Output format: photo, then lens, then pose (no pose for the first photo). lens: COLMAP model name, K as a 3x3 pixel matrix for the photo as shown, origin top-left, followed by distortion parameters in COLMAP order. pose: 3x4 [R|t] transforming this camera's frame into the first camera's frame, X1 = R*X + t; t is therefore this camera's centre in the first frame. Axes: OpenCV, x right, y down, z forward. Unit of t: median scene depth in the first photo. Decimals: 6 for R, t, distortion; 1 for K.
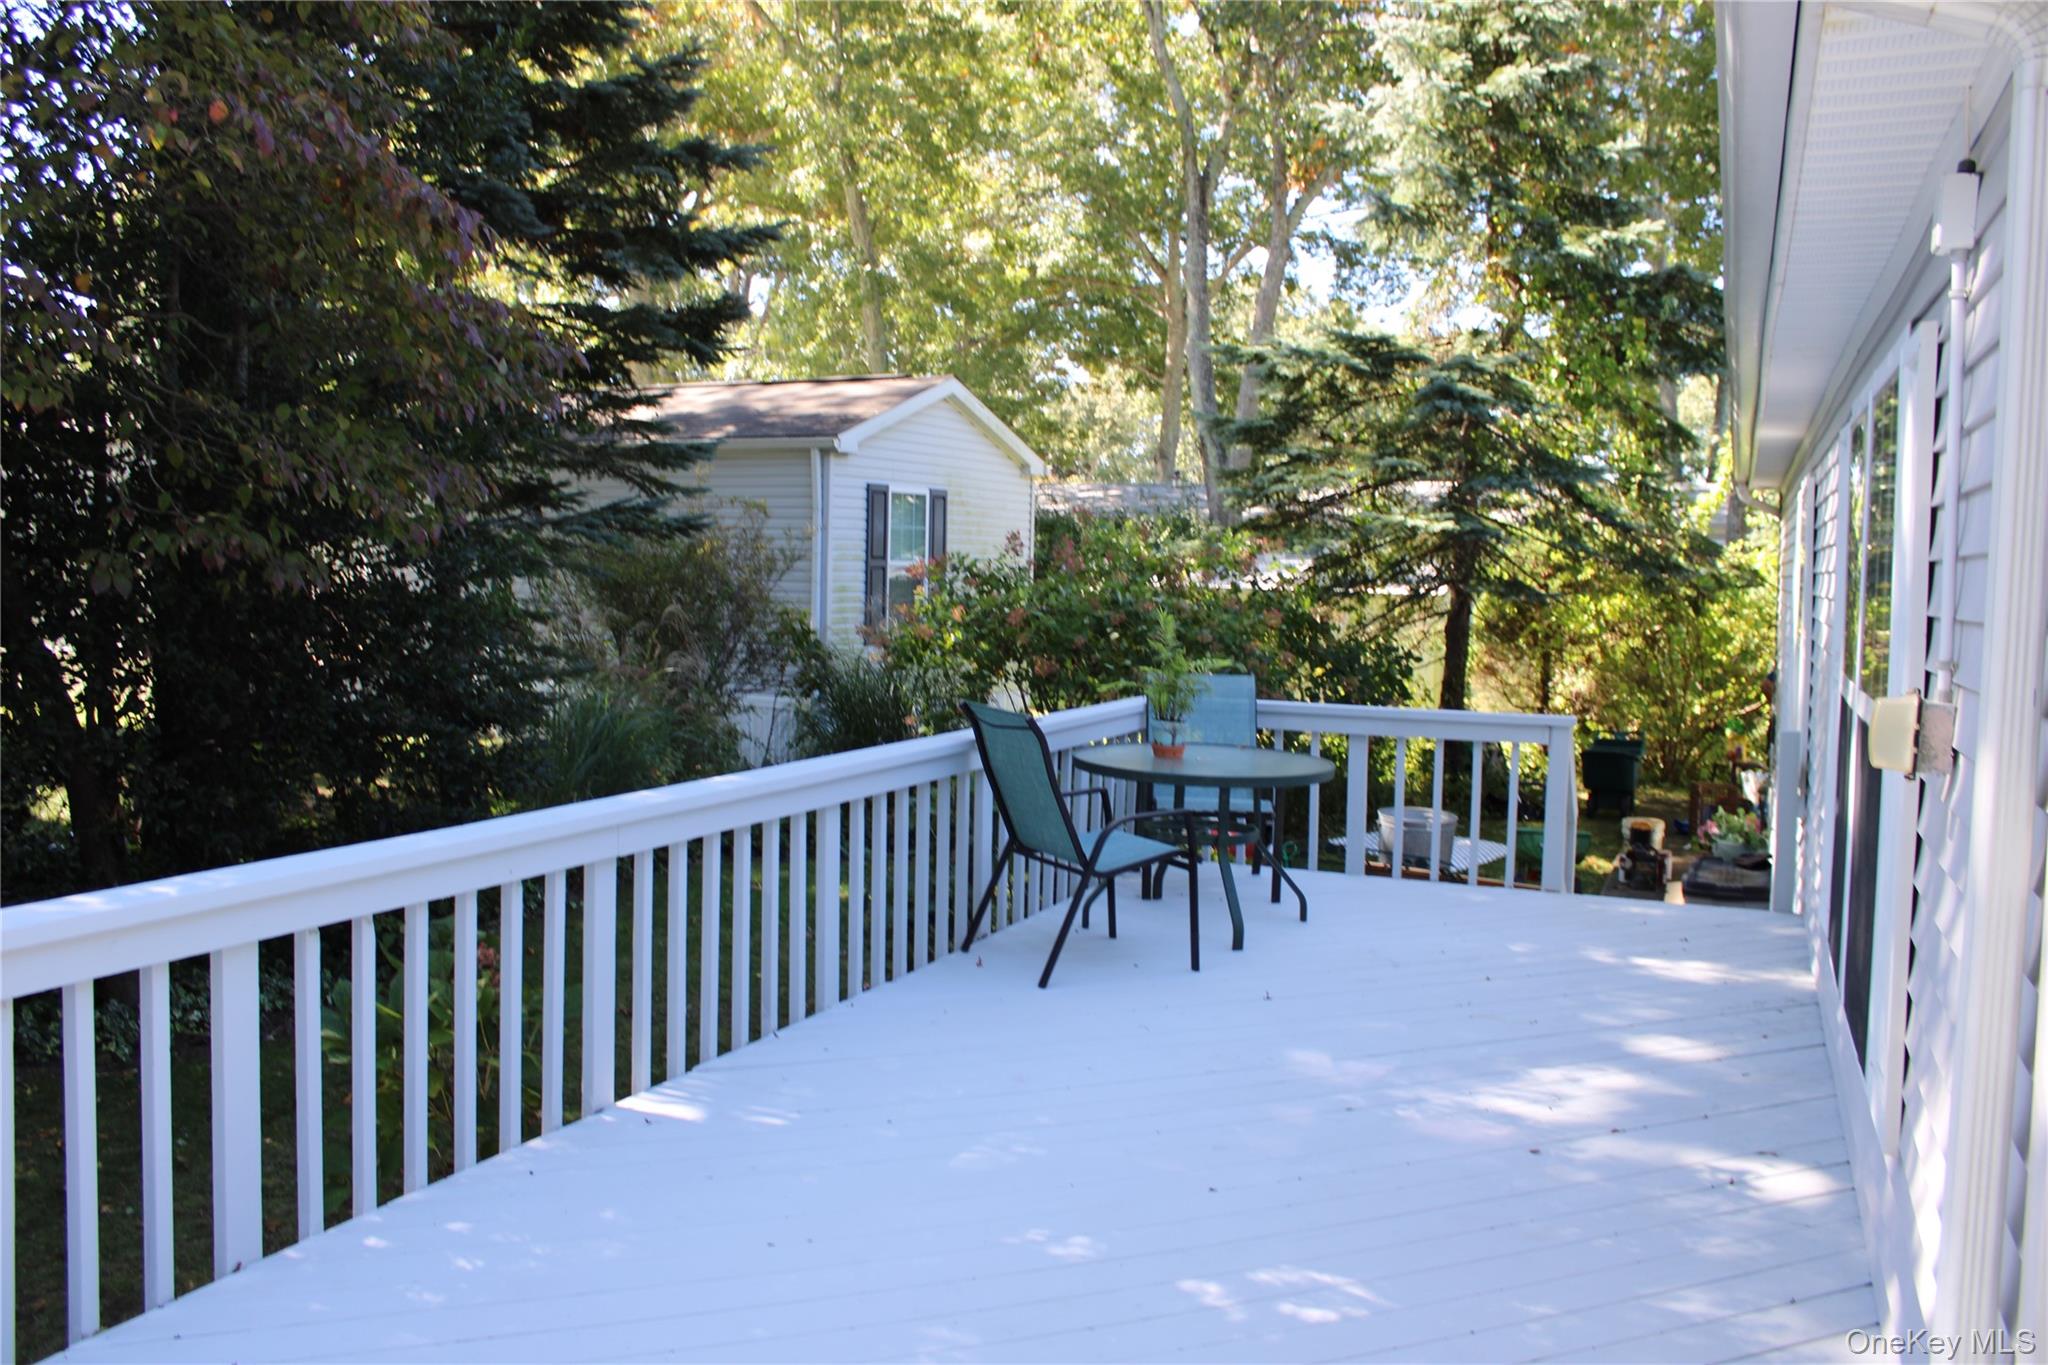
lens RADIAL K [[1717.4, 0, 1032.2], [0, 1717.4, 660.2], [0, 0, 1]] dist [-0.165004, 0.150551]
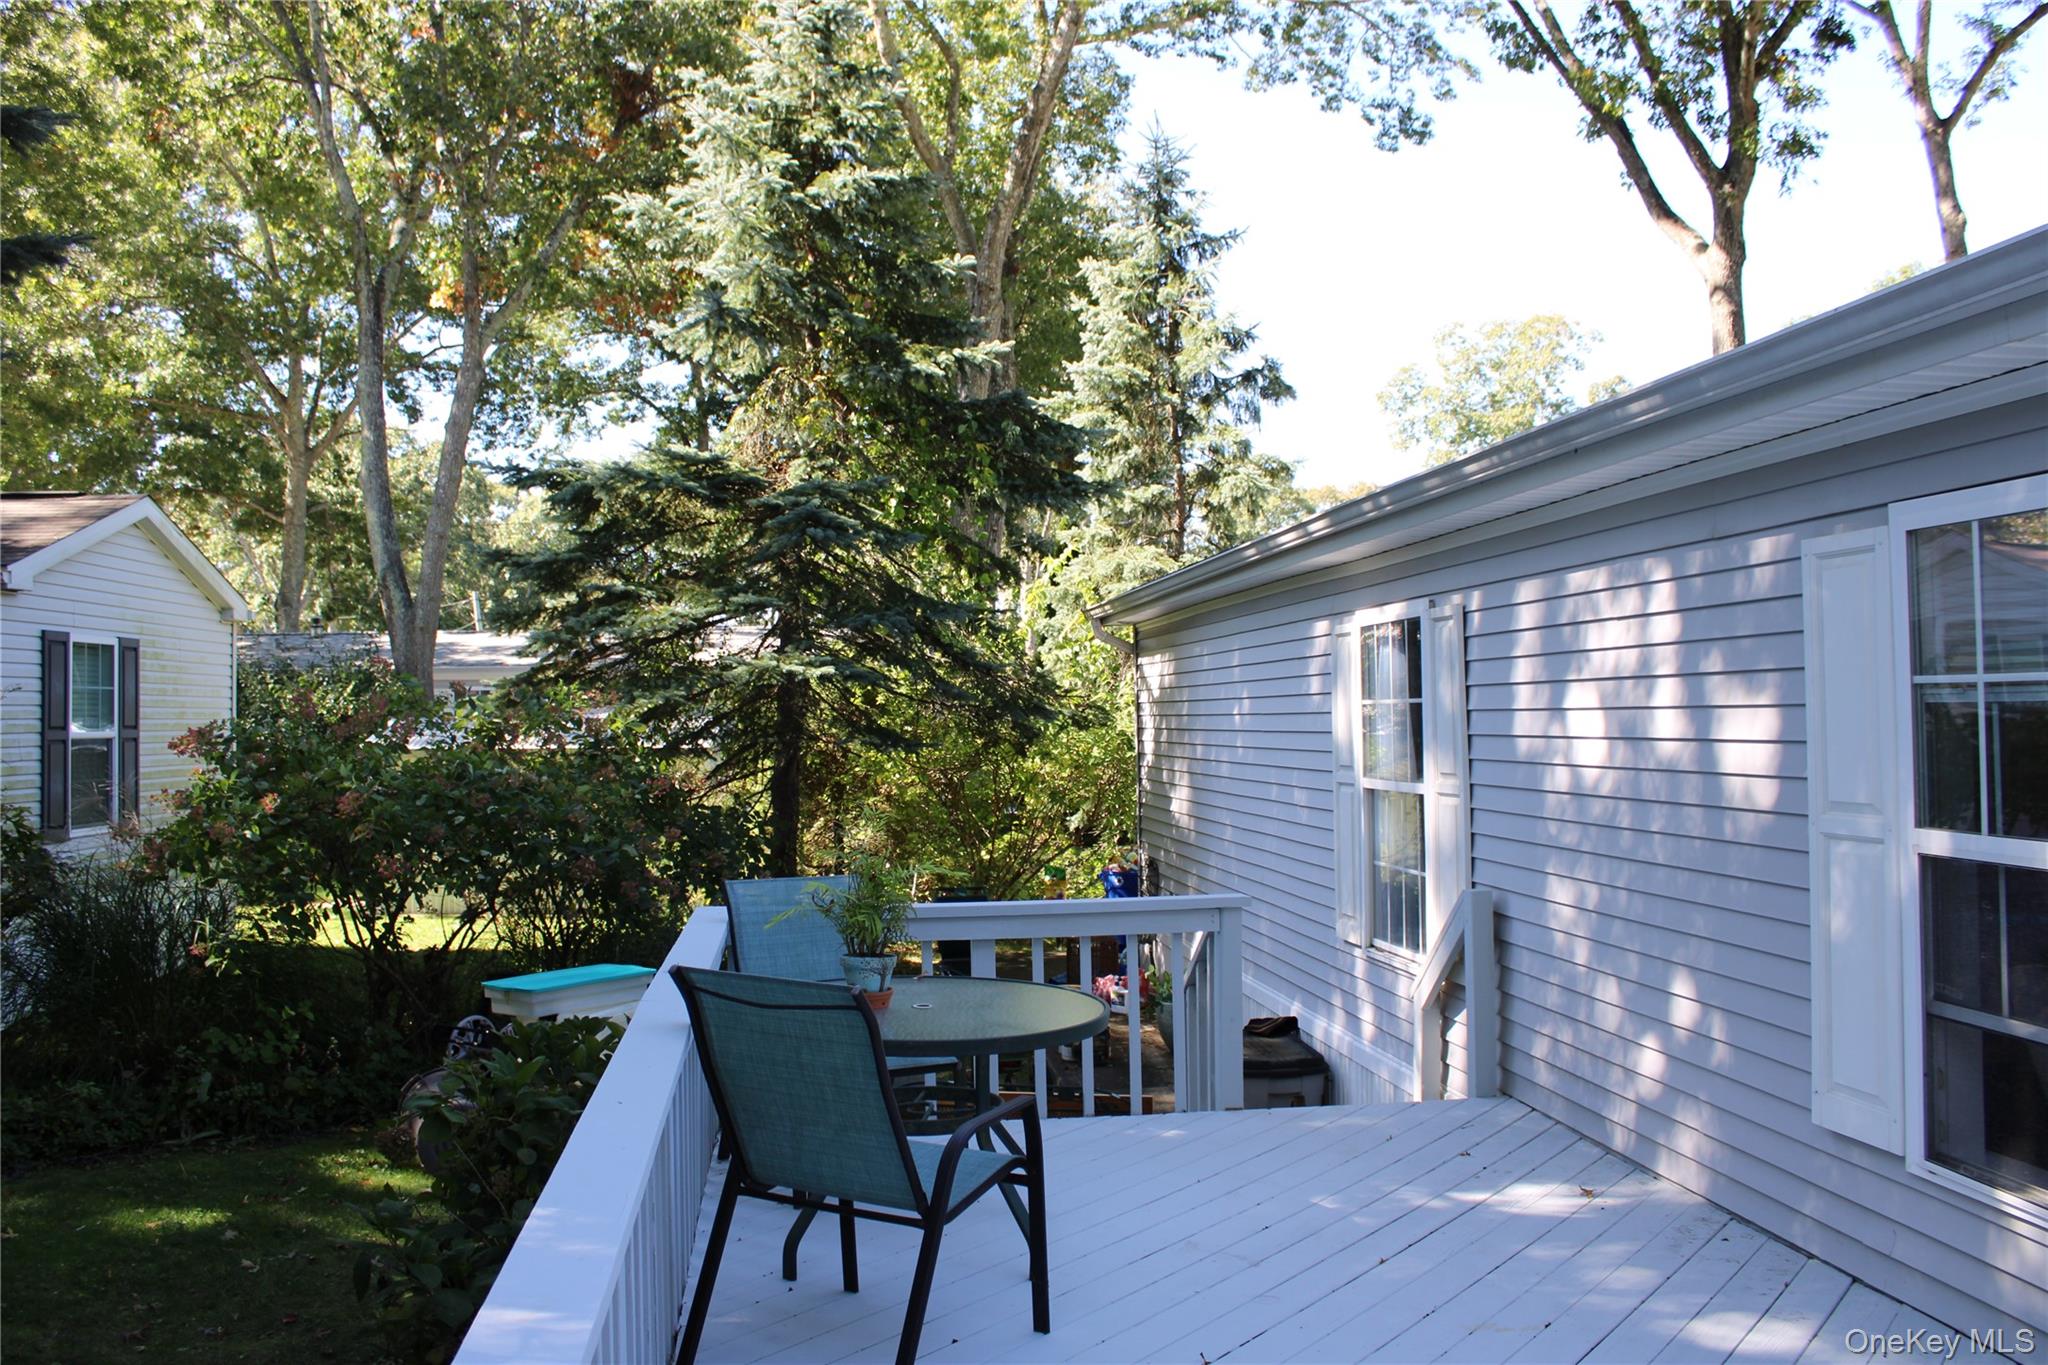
lens RADIAL K [[1717.4, 0, 1032.2], [0, 1717.4, 660.2], [0, 0, 1]] dist [-0.165004, 0.150551]
pose [[0.860518, -0.012851, 0.509259, -0.096298], [0.057567, 0.995731, -0.072146, -0.013145], [-0.506158, 0.091399, 0.857584, 0.165917]]
